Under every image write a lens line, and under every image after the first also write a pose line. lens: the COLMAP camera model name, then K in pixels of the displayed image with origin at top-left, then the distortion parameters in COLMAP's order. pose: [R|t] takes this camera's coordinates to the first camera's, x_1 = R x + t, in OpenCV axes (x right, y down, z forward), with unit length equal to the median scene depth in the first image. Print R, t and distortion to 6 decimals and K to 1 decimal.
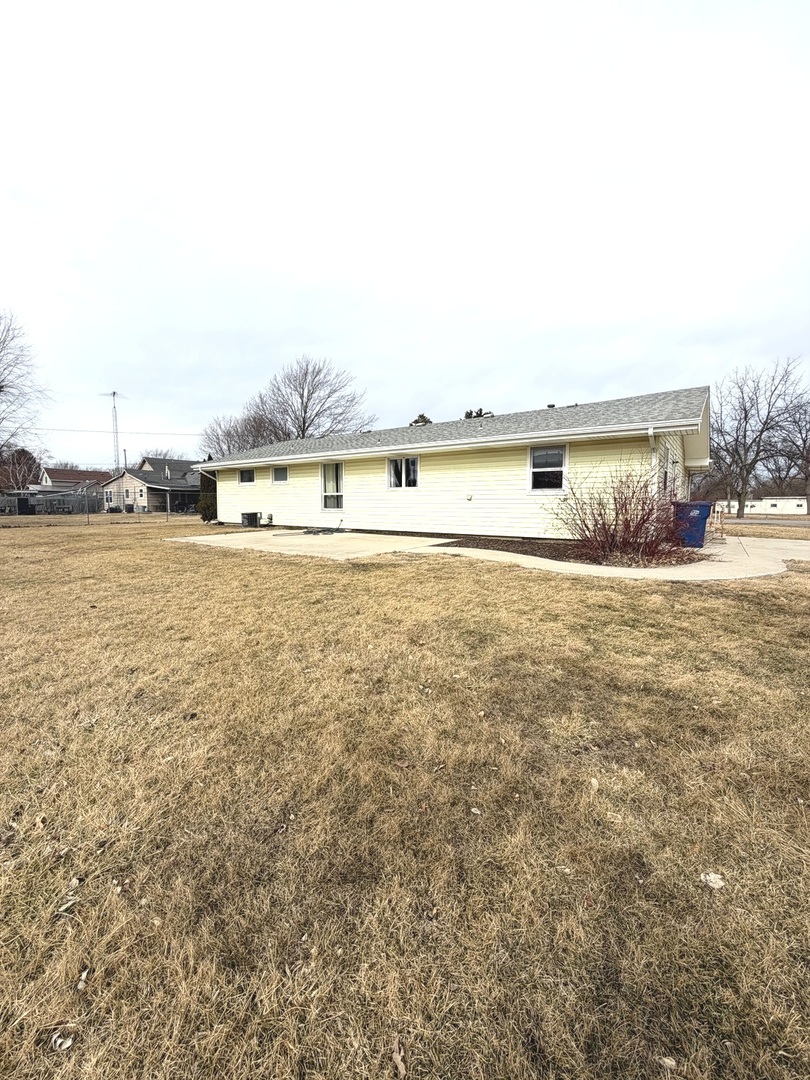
lens RADIAL K [[429.2, 0, 405.7], [0, 429.2, 535.7], [0, 0, 1]] dist [-0.001188, 0.000089]
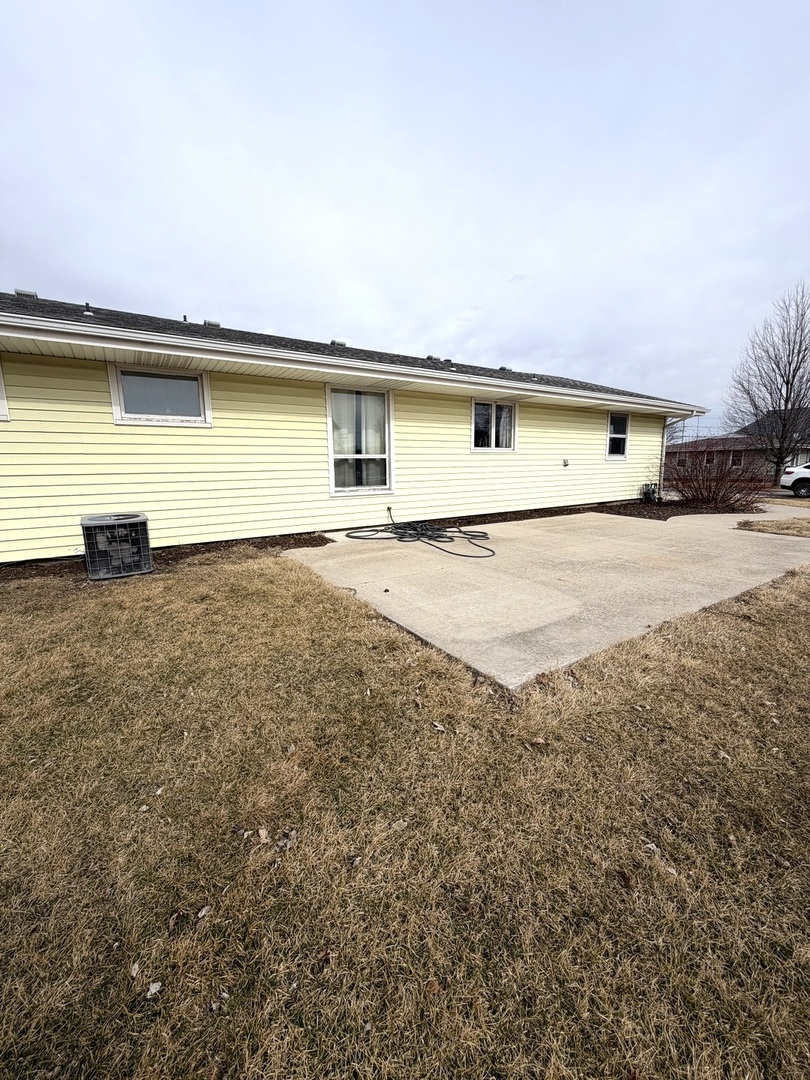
lens RADIAL K [[429.2, 0, 405.7], [0, 429.2, 535.7], [0, 0, 1]] dist [-0.001188, 0.000089]
pose [[0.354841, -0.157837, 0.921507, -0.689852], [0.085694, 0.986988, 0.136055, -0.080152], [-0.930991, 0.030690, 0.363750, 0.886893]]
